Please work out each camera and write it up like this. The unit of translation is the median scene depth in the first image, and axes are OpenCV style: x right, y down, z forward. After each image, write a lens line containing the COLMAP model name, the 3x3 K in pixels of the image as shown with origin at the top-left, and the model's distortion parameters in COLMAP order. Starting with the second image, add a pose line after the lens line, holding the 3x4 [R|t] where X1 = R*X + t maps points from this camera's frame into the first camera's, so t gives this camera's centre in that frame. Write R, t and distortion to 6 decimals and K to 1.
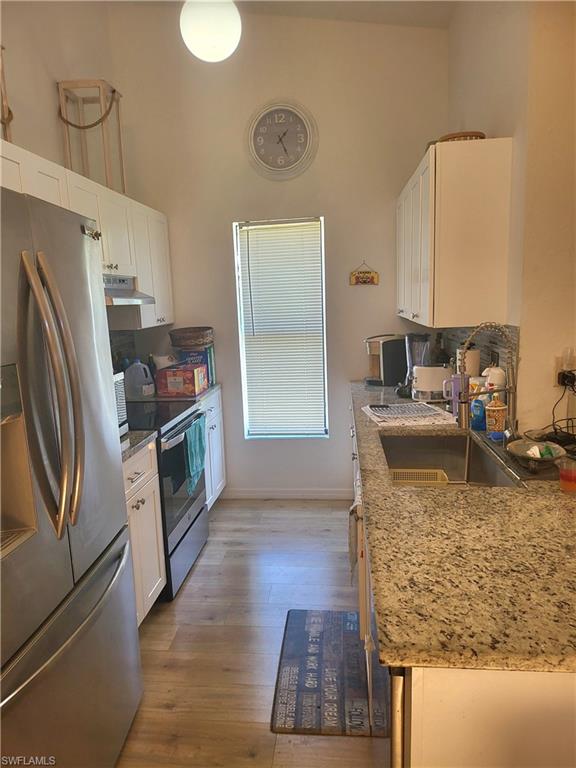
lens RADIAL K [[544.8, 0, 286.2], [0, 544.8, 399.4], [0, 0, 1]] dist [0.038499, -0.037975]
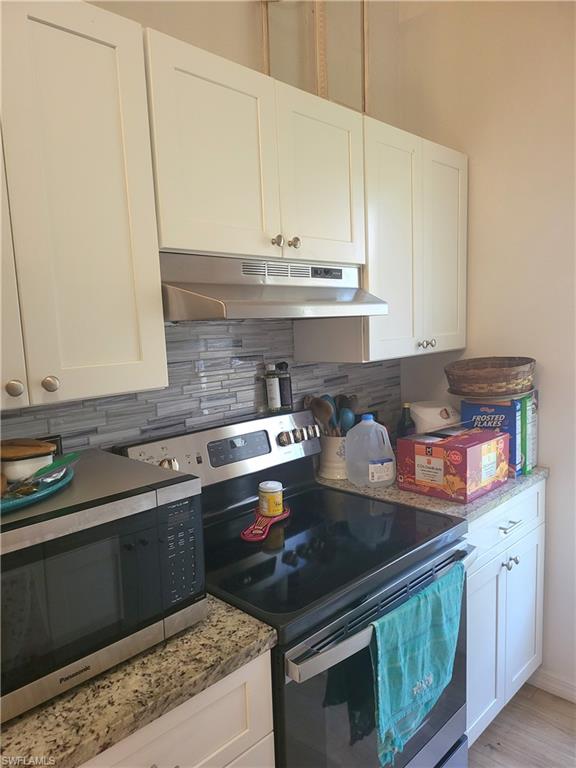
lens RADIAL K [[569.9, 0, 288.0], [0, 569.9, 384.0], [0, 0, 1]] dist [0.094029, -0.129510]
pose [[0.792434, 0.075113, -0.605315, 0.010445], [-0.105095, 0.994361, -0.014193, -0.086811], [0.600836, 0.074863, 0.795859, 0.487619]]
